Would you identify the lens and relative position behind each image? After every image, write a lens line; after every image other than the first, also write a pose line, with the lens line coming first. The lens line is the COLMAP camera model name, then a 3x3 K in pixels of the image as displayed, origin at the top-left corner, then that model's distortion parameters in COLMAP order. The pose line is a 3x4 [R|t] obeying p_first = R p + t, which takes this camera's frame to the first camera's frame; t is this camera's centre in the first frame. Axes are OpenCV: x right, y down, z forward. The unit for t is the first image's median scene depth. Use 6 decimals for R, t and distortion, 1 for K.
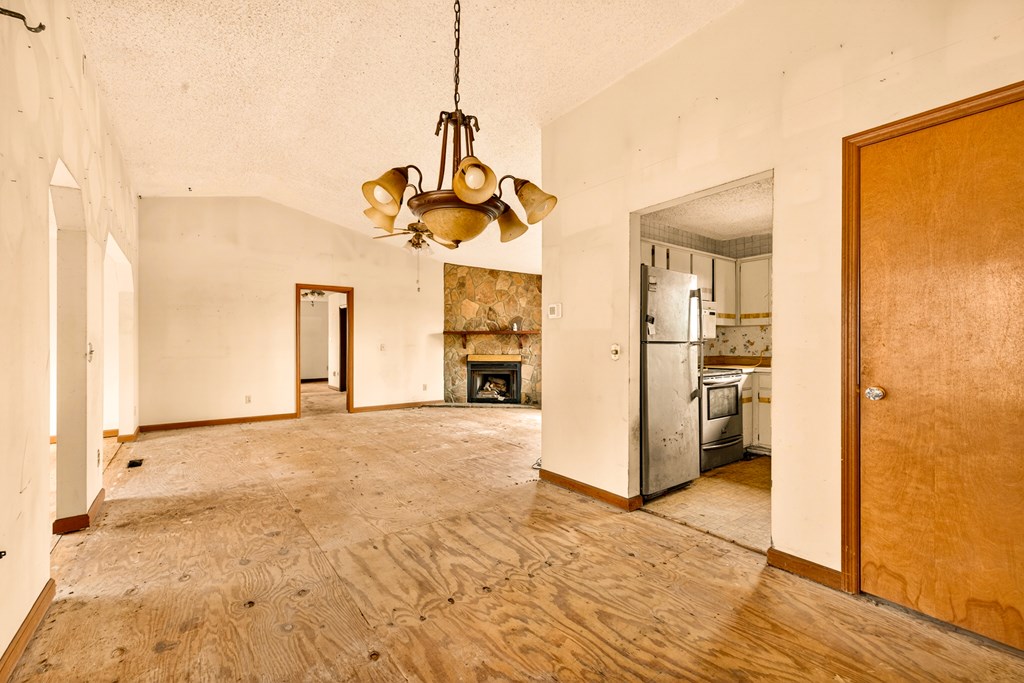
lens RADIAL K [[426.3, 0, 513.5], [0, 426.3, 342.6], [0, 0, 1]] dist [0.000498, -0.000022]
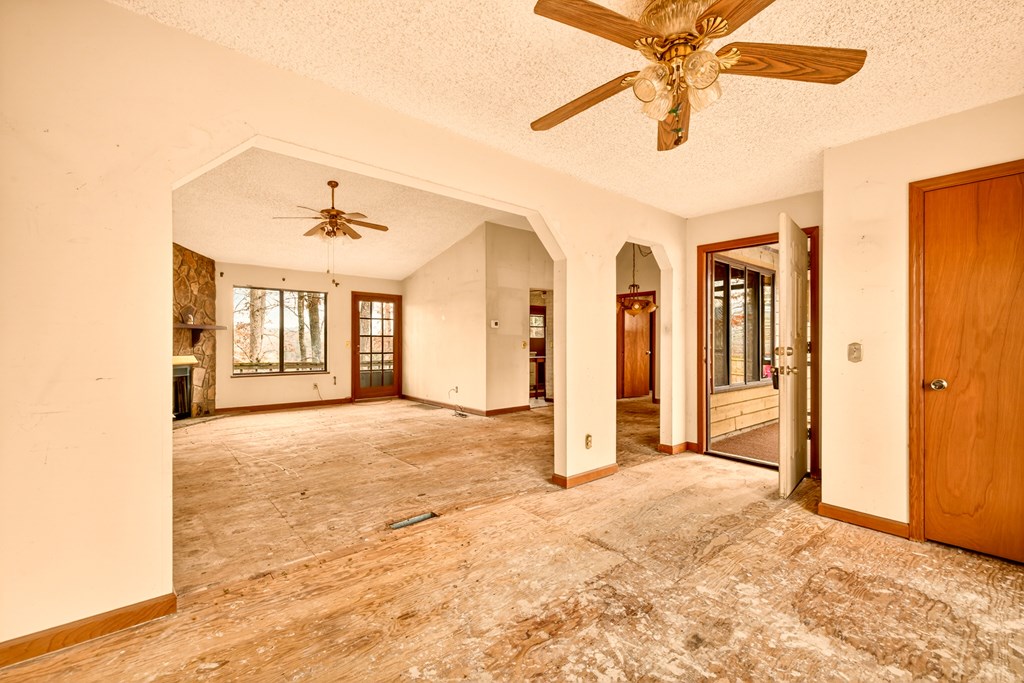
lens RADIAL K [[426.3, 0, 513.5], [0, 426.3, 342.6], [0, 0, 1]] dist [0.000498, -0.000022]
pose [[-0.059974, -0.002552, 0.998197, -0.794343], [-0.002368, 0.999994, 0.002415, 0.001672], [-0.998197, -0.002219, -0.059980, 0.453157]]
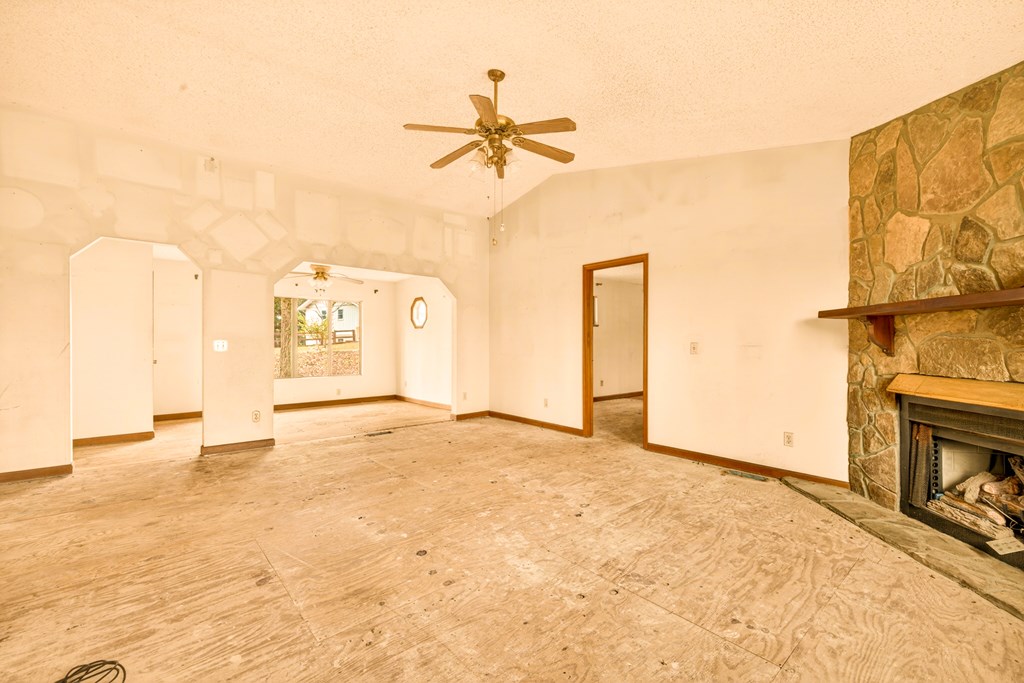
lens RADIAL K [[434.3, 0, 512.0], [0, 434.3, 341.5], [0, 0, 1]] dist [0.013692, -0.000154]
pose [[0.060892, -0.000842, -0.998144, 0.229078], [-0.001255, 0.999999, -0.000920, 0.003125], [0.998144, 0.001309, 0.060891, 0.669500]]
